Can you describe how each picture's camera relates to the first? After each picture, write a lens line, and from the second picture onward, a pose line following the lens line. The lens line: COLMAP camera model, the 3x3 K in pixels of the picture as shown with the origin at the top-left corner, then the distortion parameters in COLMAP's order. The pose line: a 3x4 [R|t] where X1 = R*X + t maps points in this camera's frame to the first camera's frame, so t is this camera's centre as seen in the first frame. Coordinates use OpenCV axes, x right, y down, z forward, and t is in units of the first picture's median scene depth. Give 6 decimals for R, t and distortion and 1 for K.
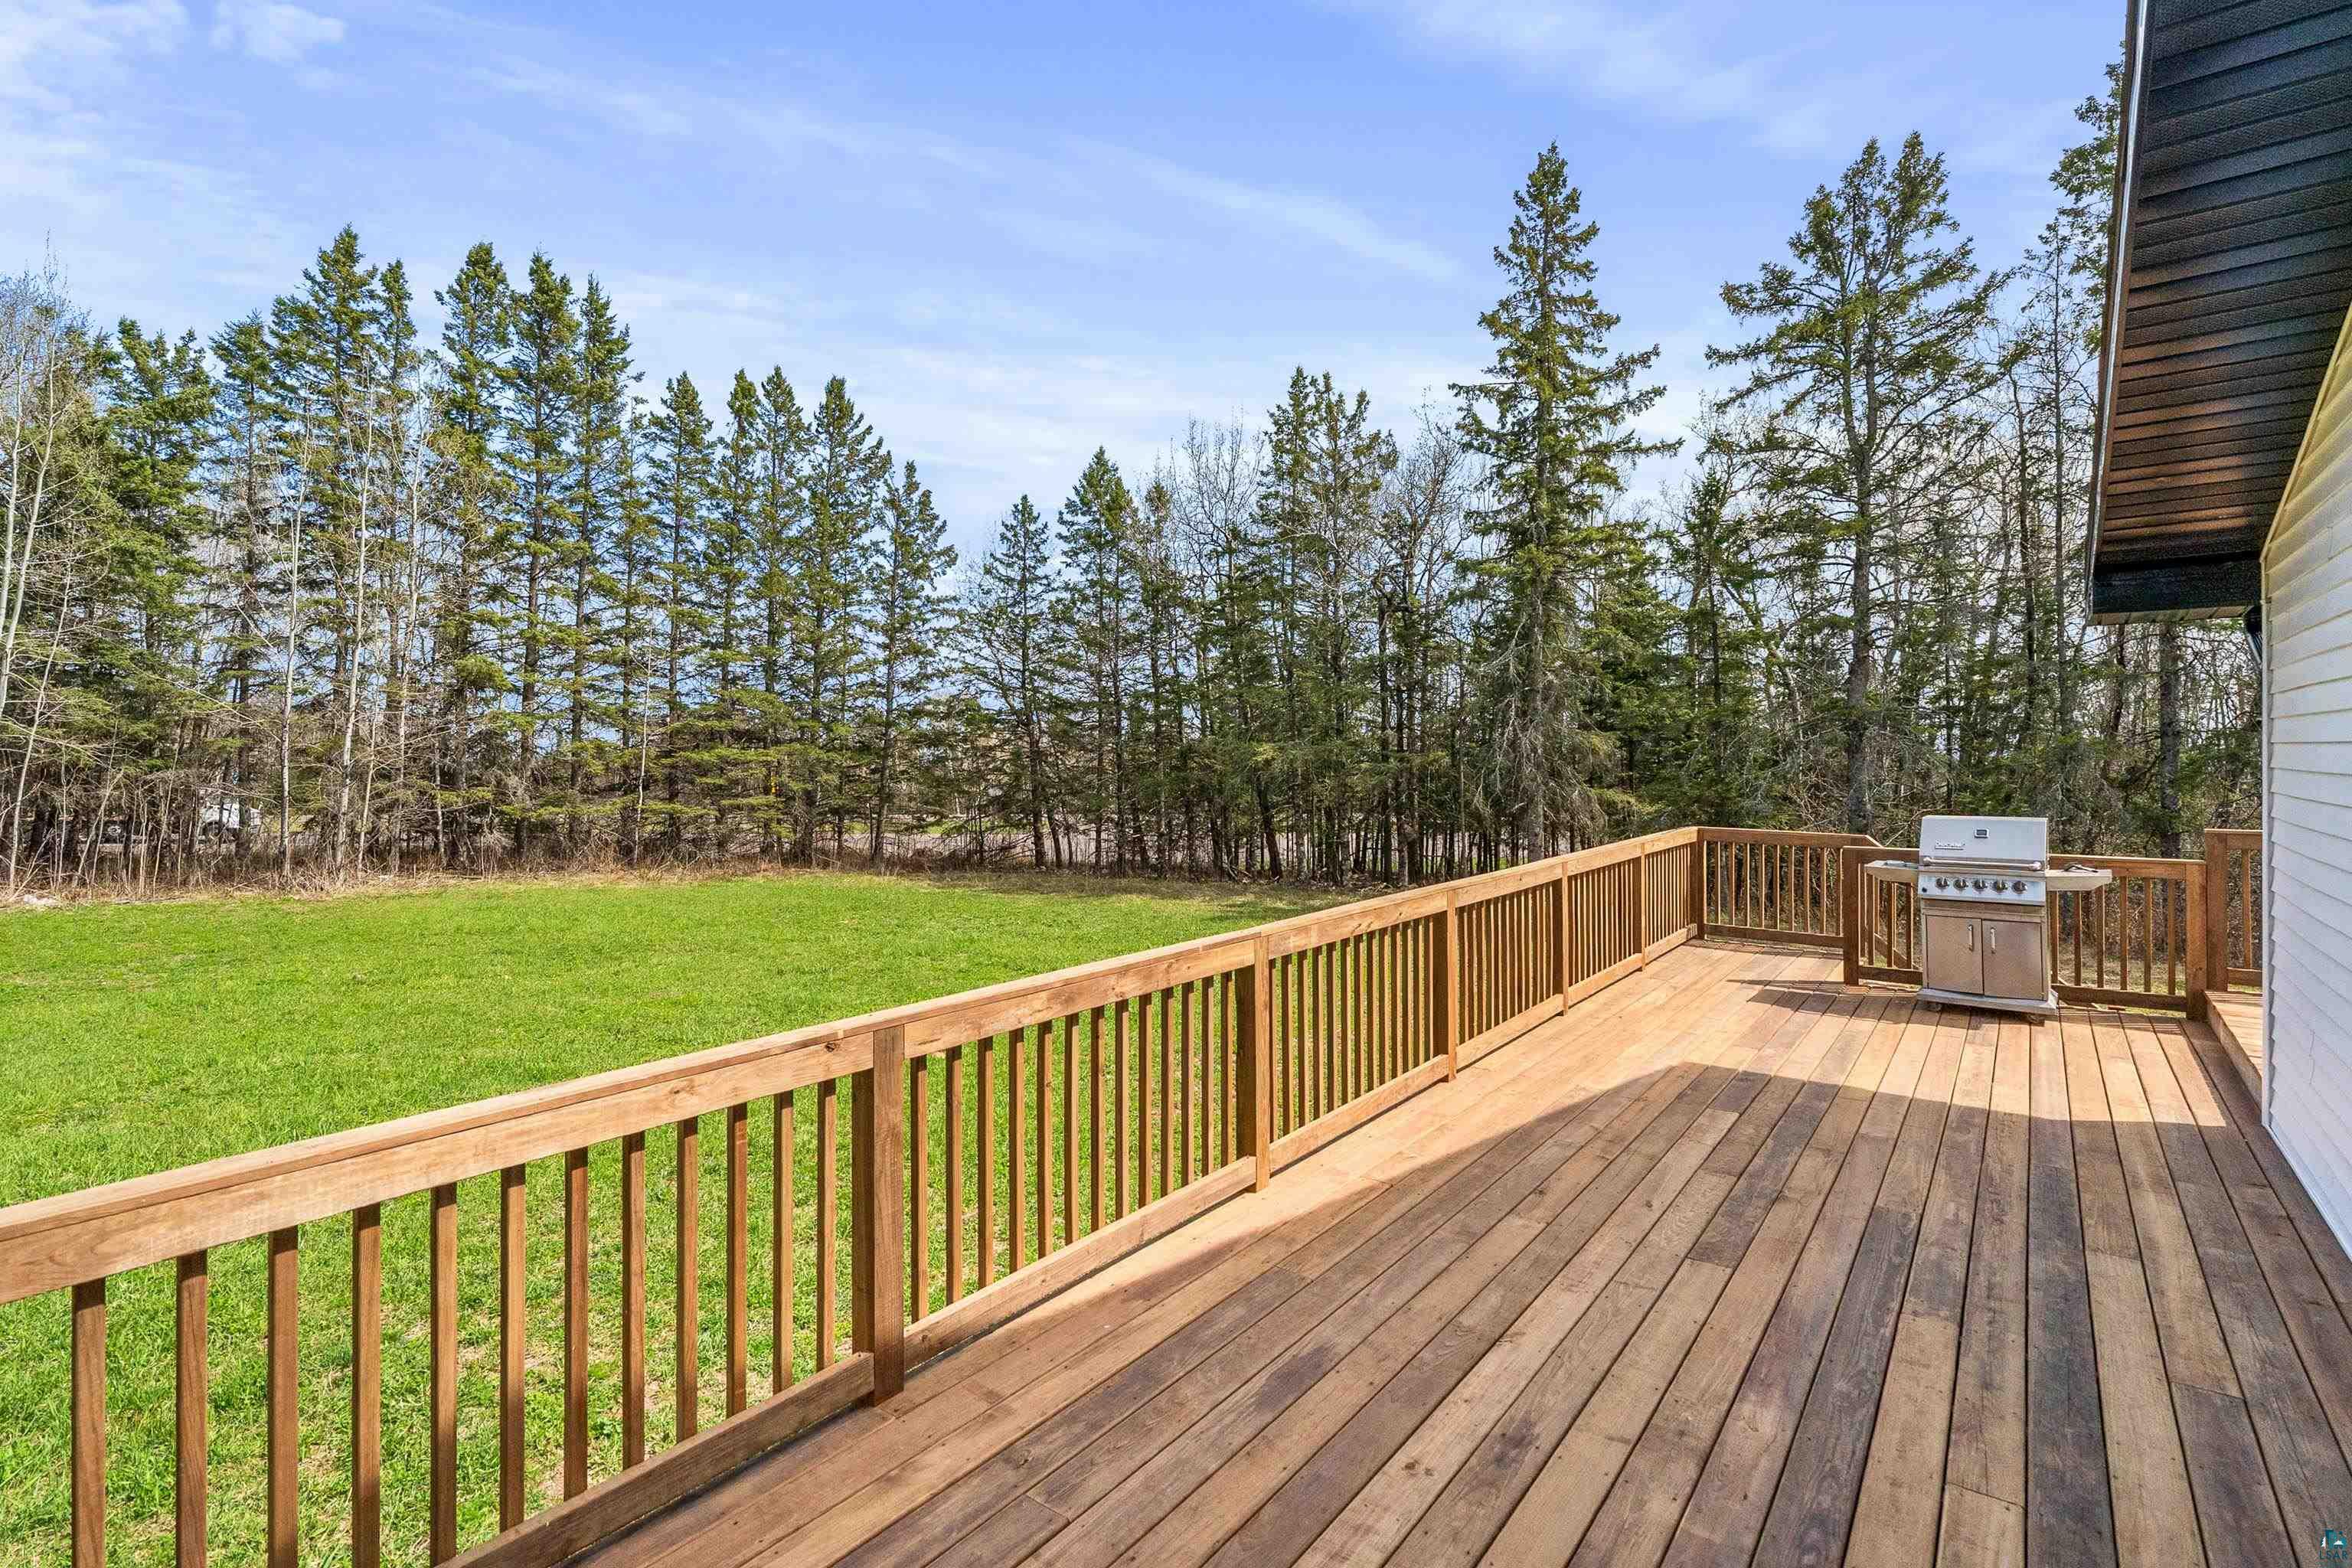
lens RADIAL K [[1109.7, 0, 1176.0], [0, 1109.7, 784.0], [0, 0, 1]] dist [-0.012392, -0.000294]
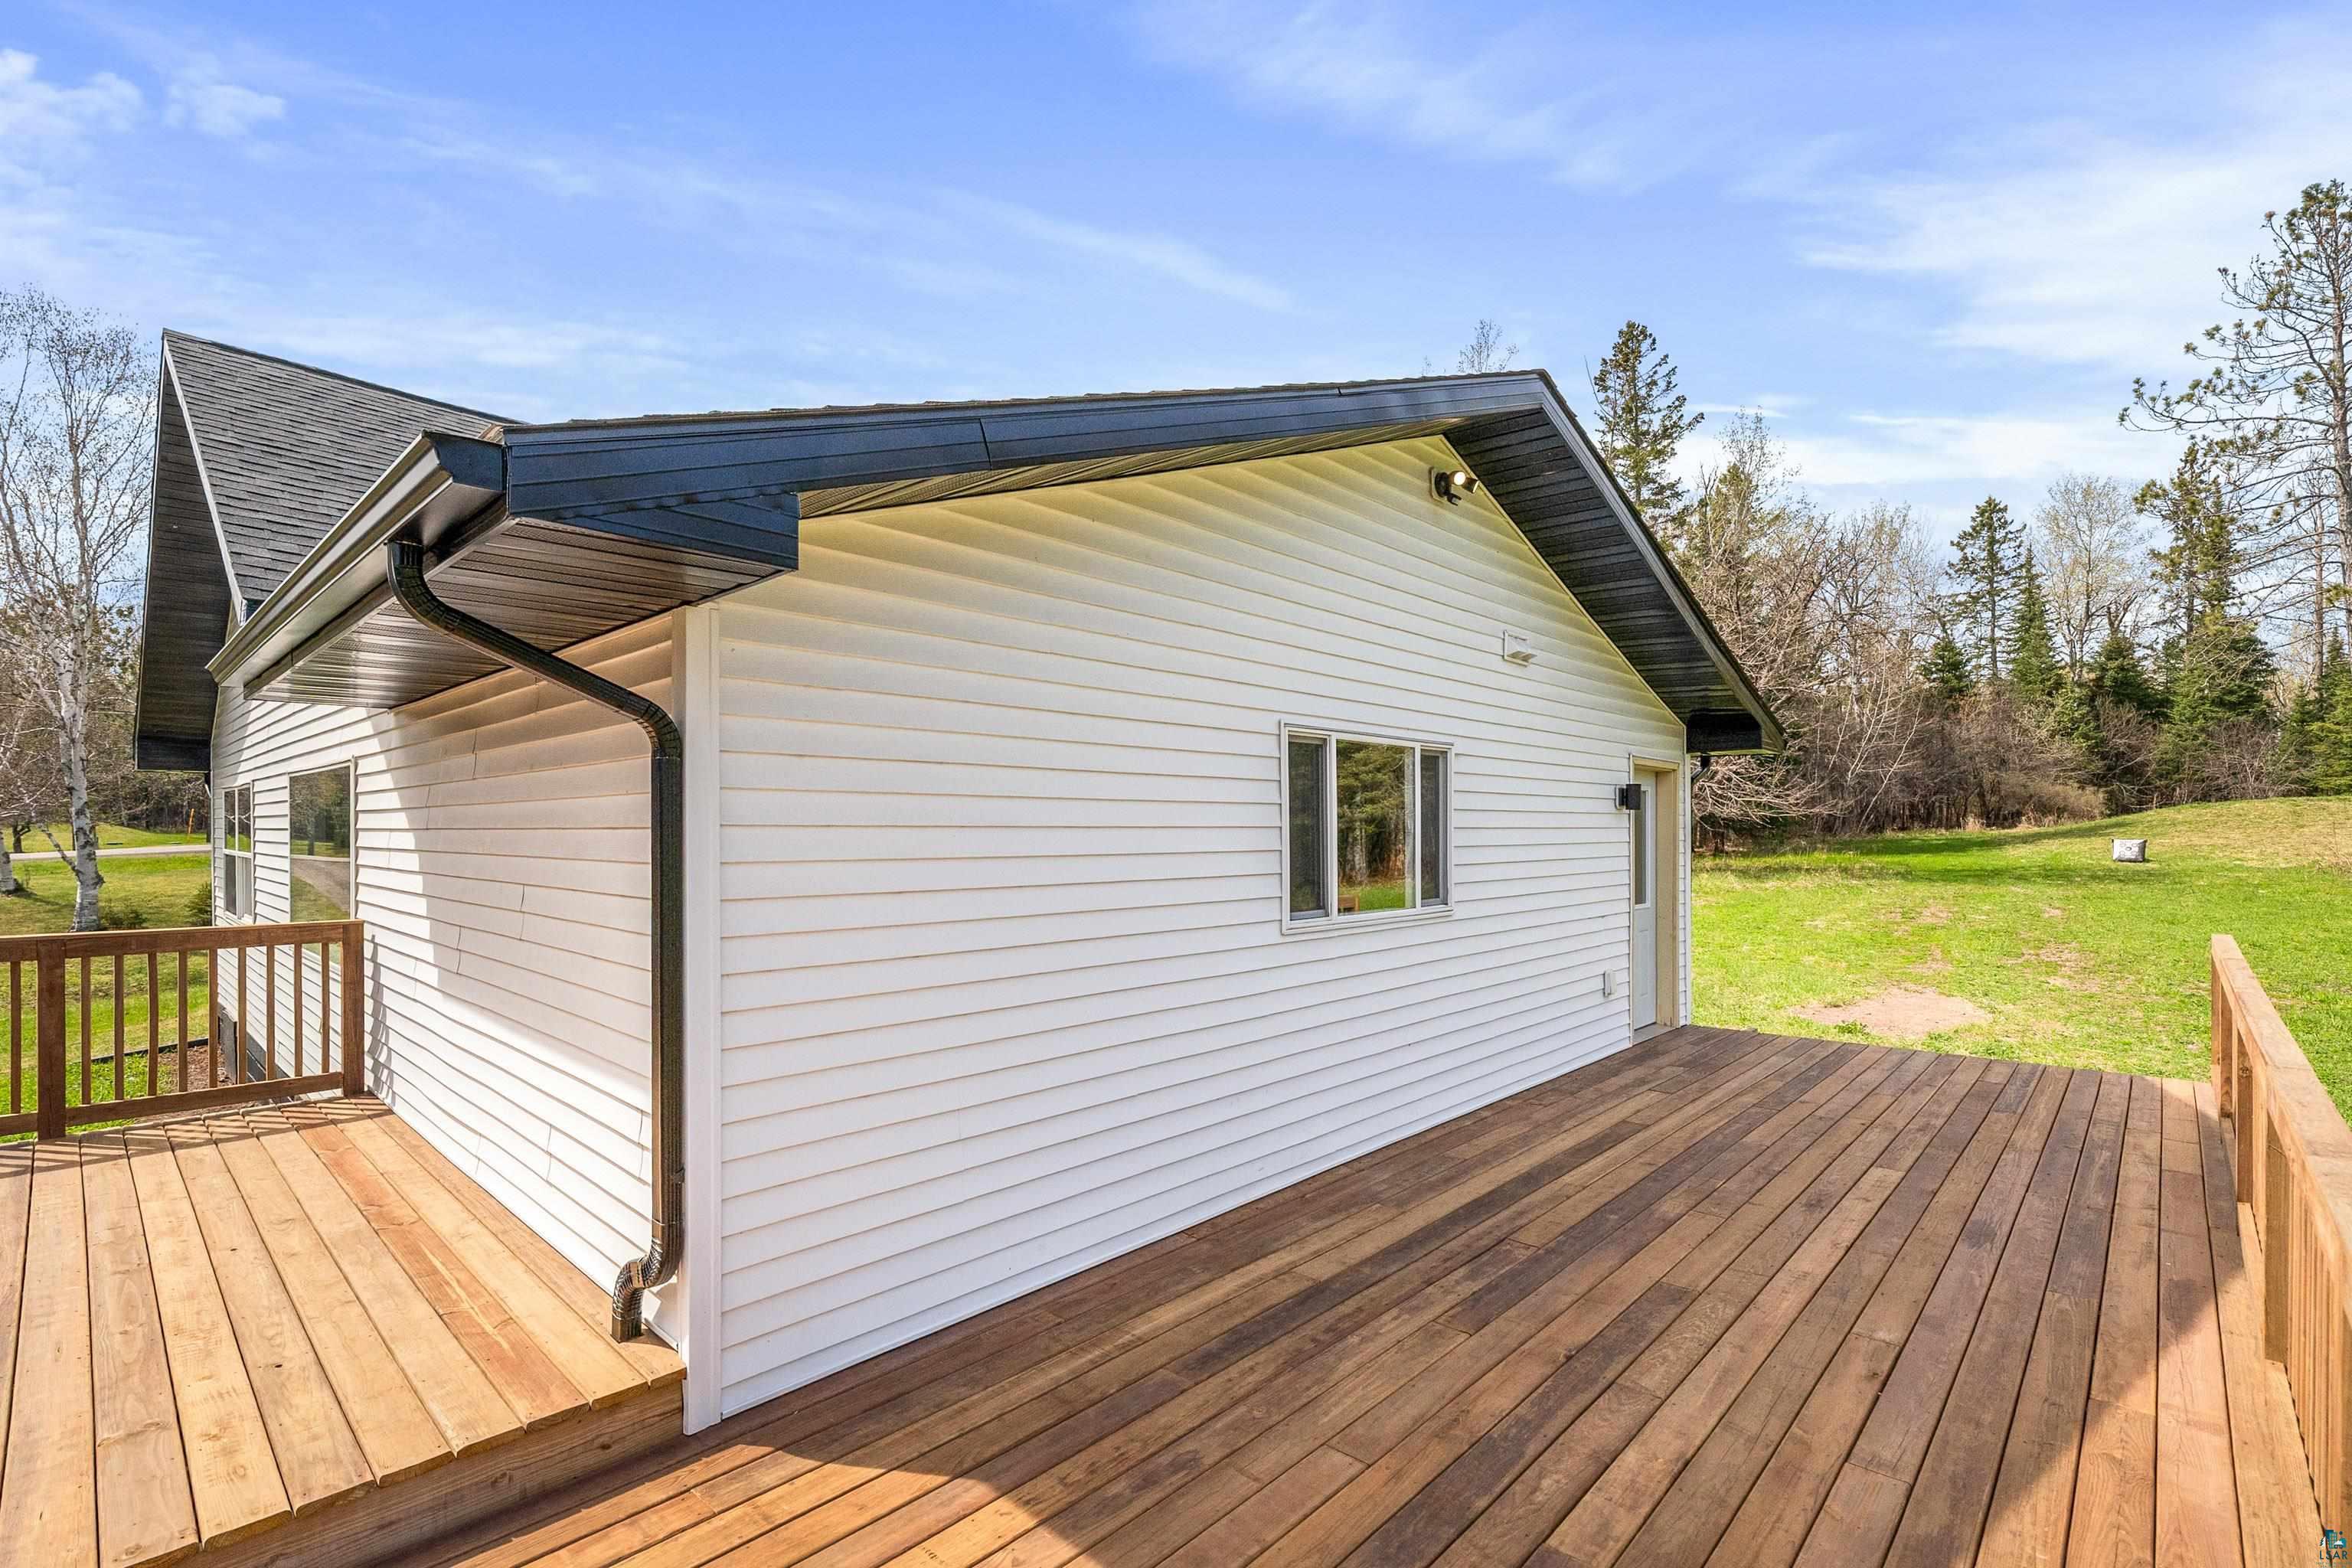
lens RADIAL K [[1074.5, 0, 1168.7], [0, 1074.5, 833.0], [0, 0, 1]] dist [-0.004836, 0.000636]
pose [[-0.995963, 0.006333, 0.089536, 0.166932], [0.008984, 0.999532, 0.029234, -0.011165], [-0.089309, 0.029920, -0.995554, 0.392516]]
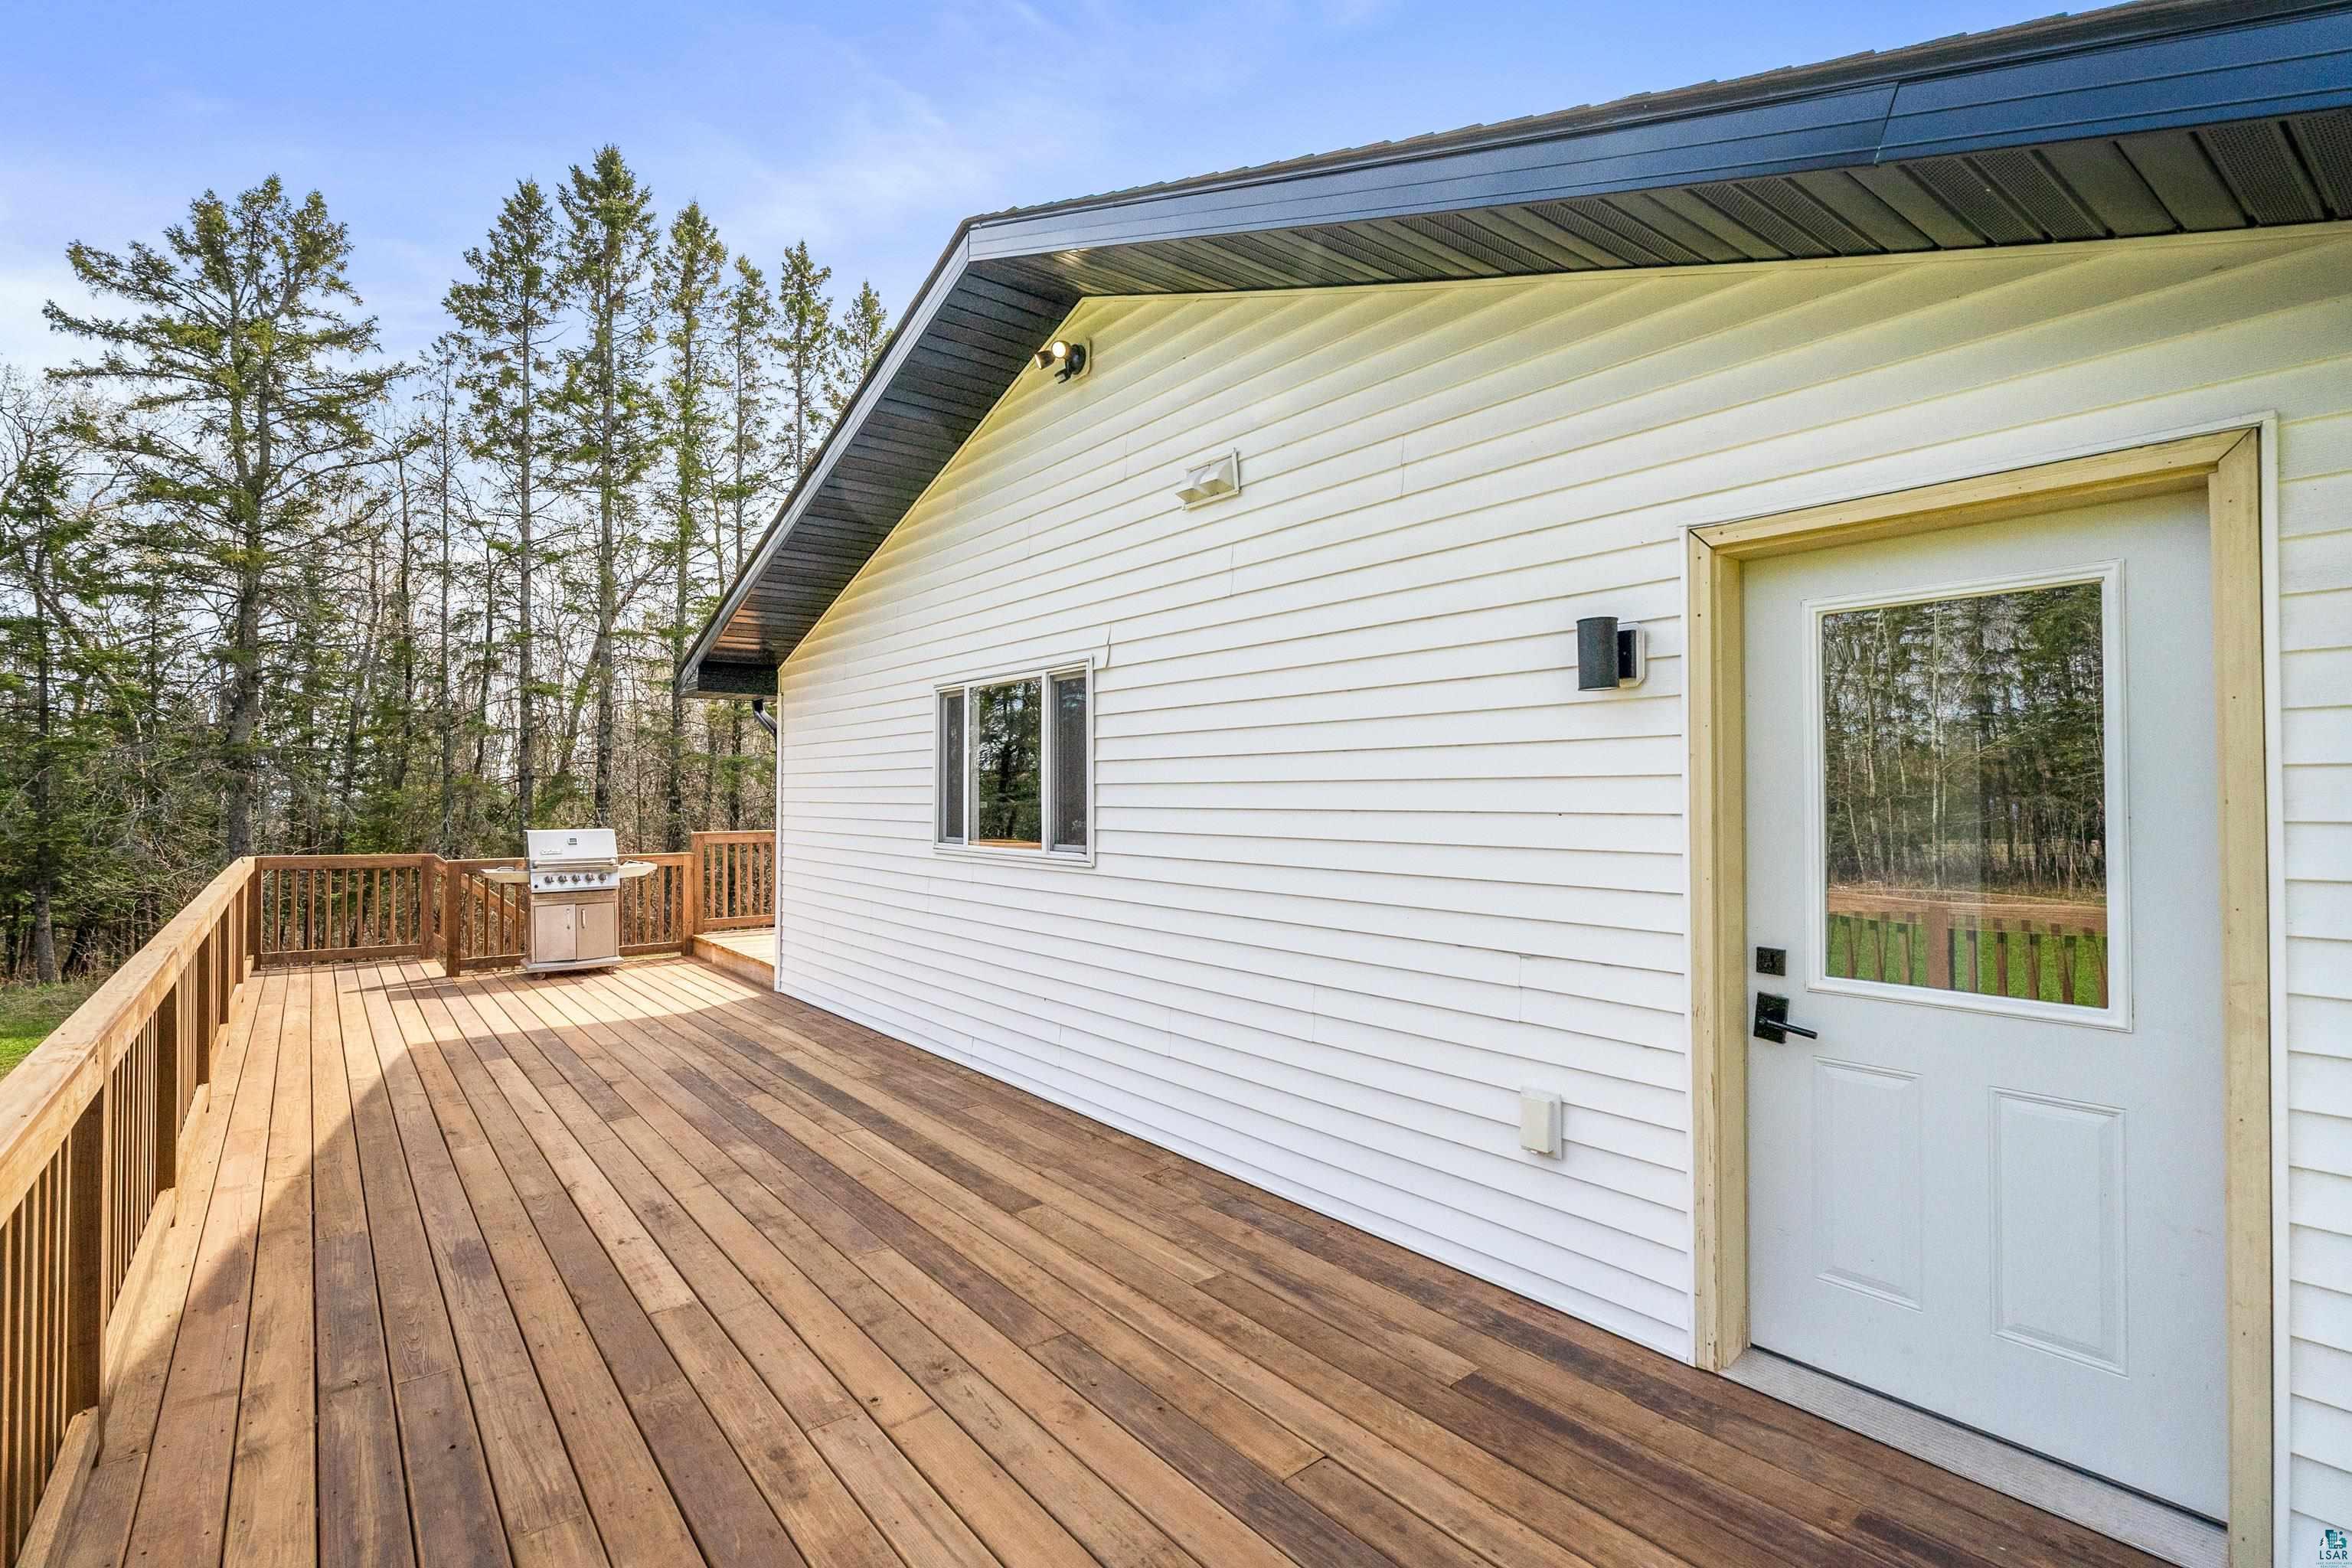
lens RADIAL K [[1082.9, 0, 1176.0], [0, 1082.9, 784.0], [0, 0, 1]] dist [0.001346, 0.000520]
pose [[0.233620, 0.017351, 0.972173, -0.134865], [0.025605, 0.999384, -0.023990, 0.009548], [-0.971991, 0.030497, 0.233032, -0.007511]]
